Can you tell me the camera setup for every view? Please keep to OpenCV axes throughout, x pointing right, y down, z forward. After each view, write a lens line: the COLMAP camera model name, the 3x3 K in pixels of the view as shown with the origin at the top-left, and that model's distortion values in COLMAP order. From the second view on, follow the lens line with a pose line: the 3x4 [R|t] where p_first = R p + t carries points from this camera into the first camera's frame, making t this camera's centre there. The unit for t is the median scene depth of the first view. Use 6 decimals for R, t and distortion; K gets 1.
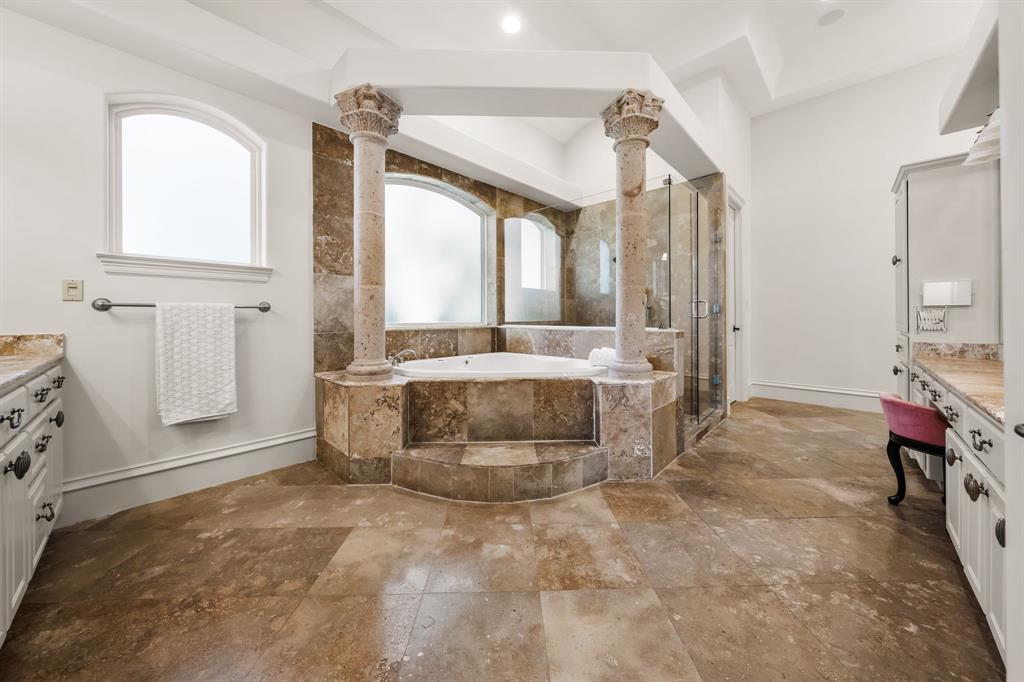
lens RADIAL K [[357.8, 0, 514.6], [0, 357.8, 327.2], [0, 0, 1]] dist [-0.000314, 0.000065]
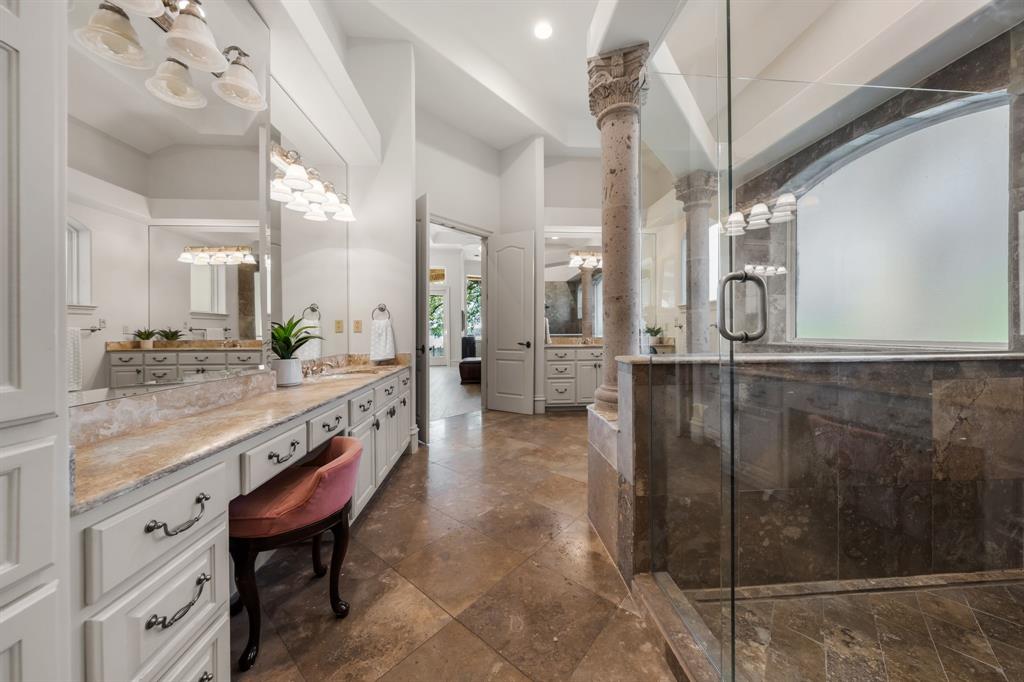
lens RADIAL K [[357.8, 0, 514.6], [0, 357.8, 327.2], [0, 0, 1]] dist [-0.000314, 0.000065]
pose [[-0.680110, -0.001633, -0.733108, 1.526253], [-0.004190, 0.999990, 0.001659, -0.058974], [0.733098, 0.004200, -0.680110, 1.933810]]
